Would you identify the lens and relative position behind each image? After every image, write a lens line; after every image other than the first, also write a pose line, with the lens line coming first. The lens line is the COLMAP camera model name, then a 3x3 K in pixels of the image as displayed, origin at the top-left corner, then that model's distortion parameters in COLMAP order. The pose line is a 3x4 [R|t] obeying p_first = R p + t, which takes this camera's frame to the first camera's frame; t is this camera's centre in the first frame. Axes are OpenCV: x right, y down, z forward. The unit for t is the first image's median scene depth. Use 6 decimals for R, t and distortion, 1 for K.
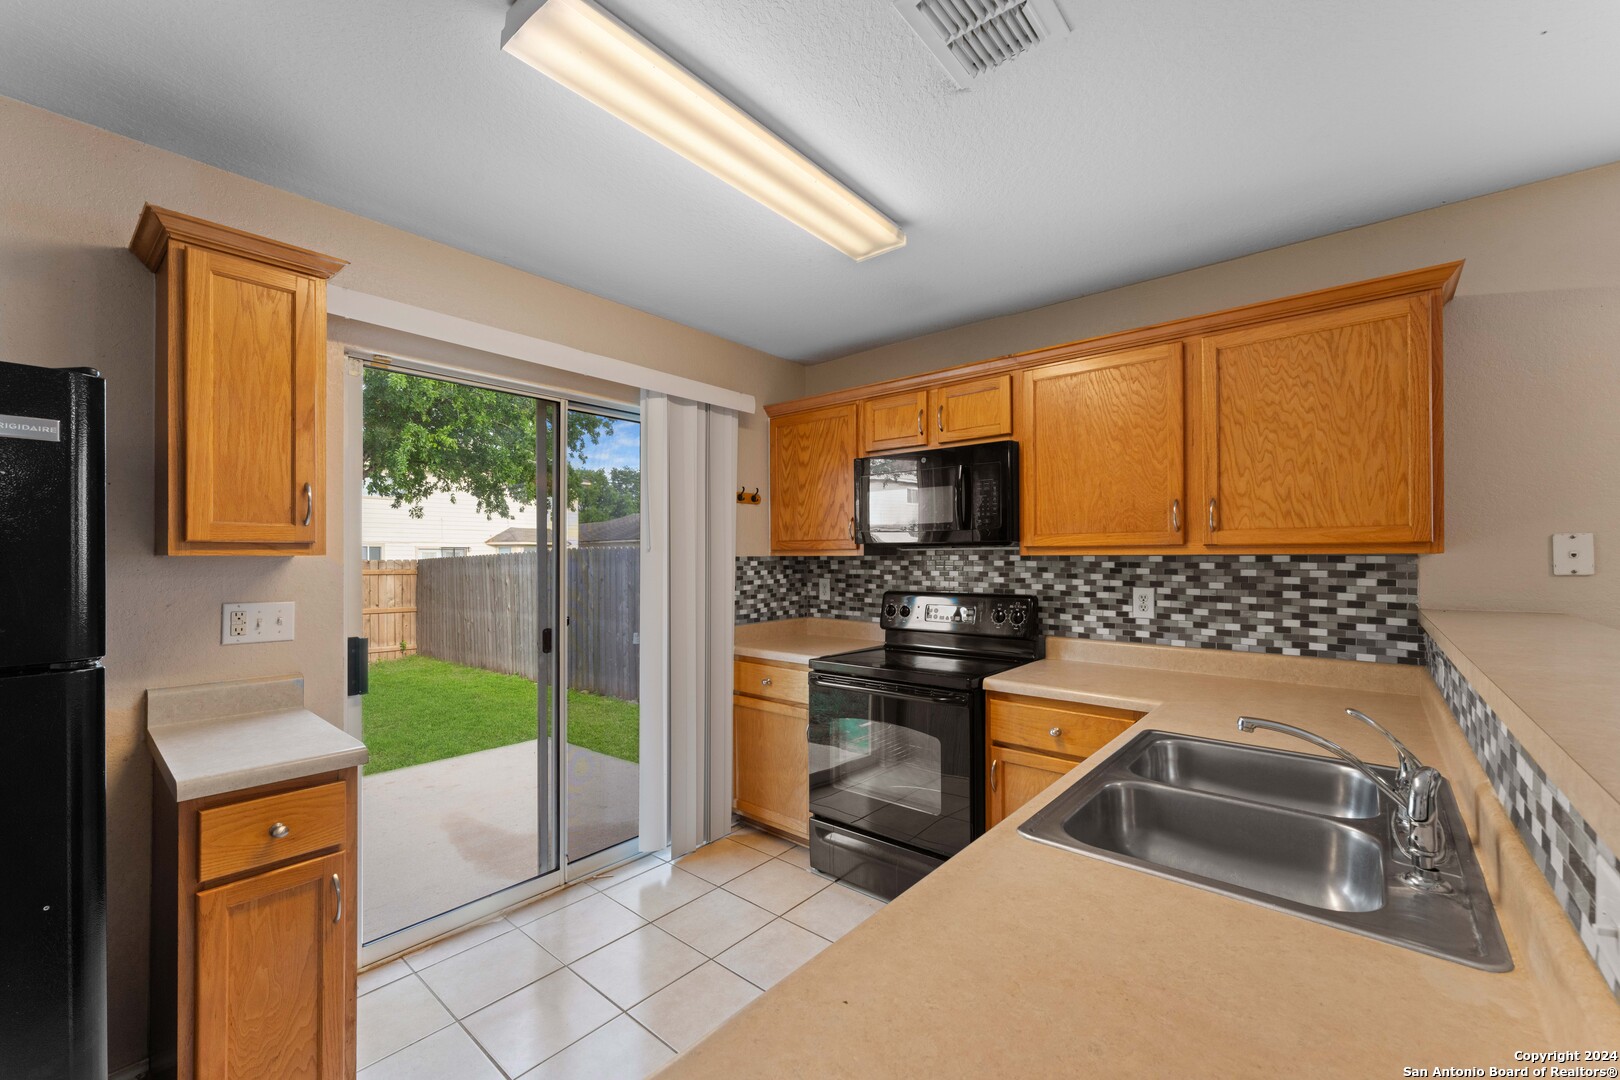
lens RADIAL K [[661.4, 0, 814.3], [0, 661.4, 557.0], [0, 0, 1]] dist [0.002801, 0.000178]
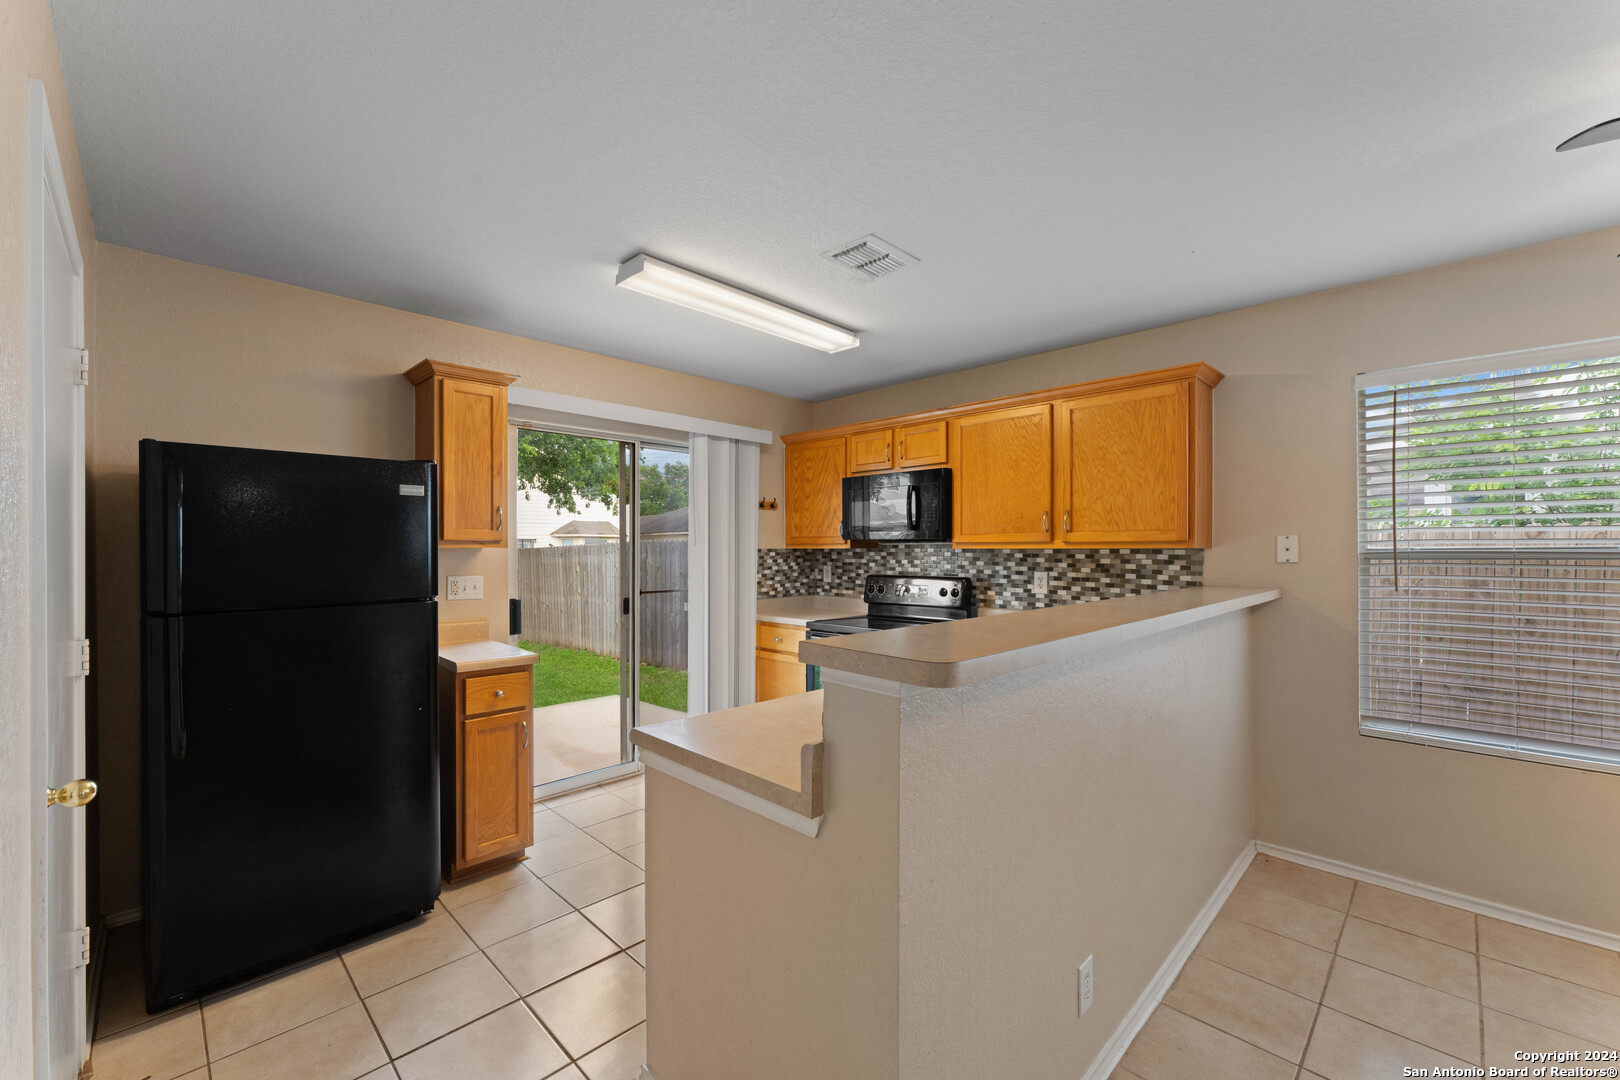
lens RADIAL K [[661.4, 0, 814.3], [0, 661.4, 557.0], [0, 0, 1]] dist [0.002801, 0.000178]
pose [[0.997183, 0.003333, -0.074931, 0.112603], [-0.002396, 0.999918, 0.012593, -0.001486], [0.074967, -0.012378, 0.997109, -0.398693]]
